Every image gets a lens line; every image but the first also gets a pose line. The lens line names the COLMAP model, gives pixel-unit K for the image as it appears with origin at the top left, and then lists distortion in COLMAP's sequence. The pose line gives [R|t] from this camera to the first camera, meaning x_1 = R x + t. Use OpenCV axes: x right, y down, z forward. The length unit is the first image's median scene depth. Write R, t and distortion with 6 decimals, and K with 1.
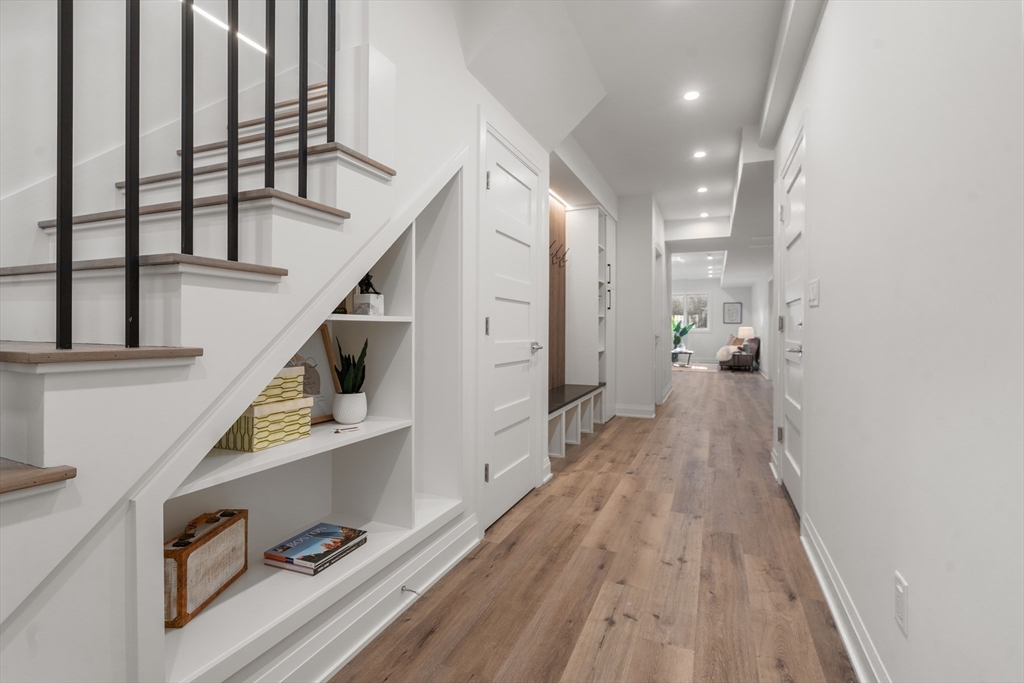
lens RADIAL K [[470.6, 0, 515.4], [0, 470.6, 333.8], [0, 0, 1]] dist [0.002318, 0.000471]
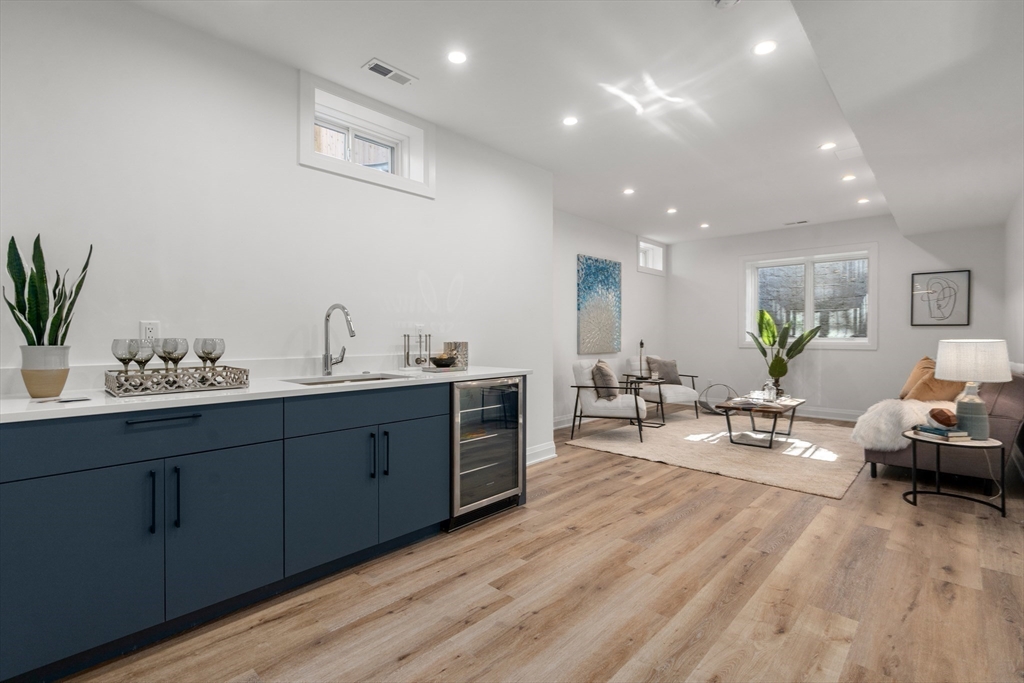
lens RADIAL K [[470.6, 0, 510.7], [0, 470.6, 341.6], [0, 0, 1]] dist [0.002318, 0.000471]
pose [[0.934638, 0.007797, -0.355515, 0.321097], [-0.005839, 0.999961, 0.006578, -0.012968], [0.355552, -0.004072, 0.934647, 0.617506]]
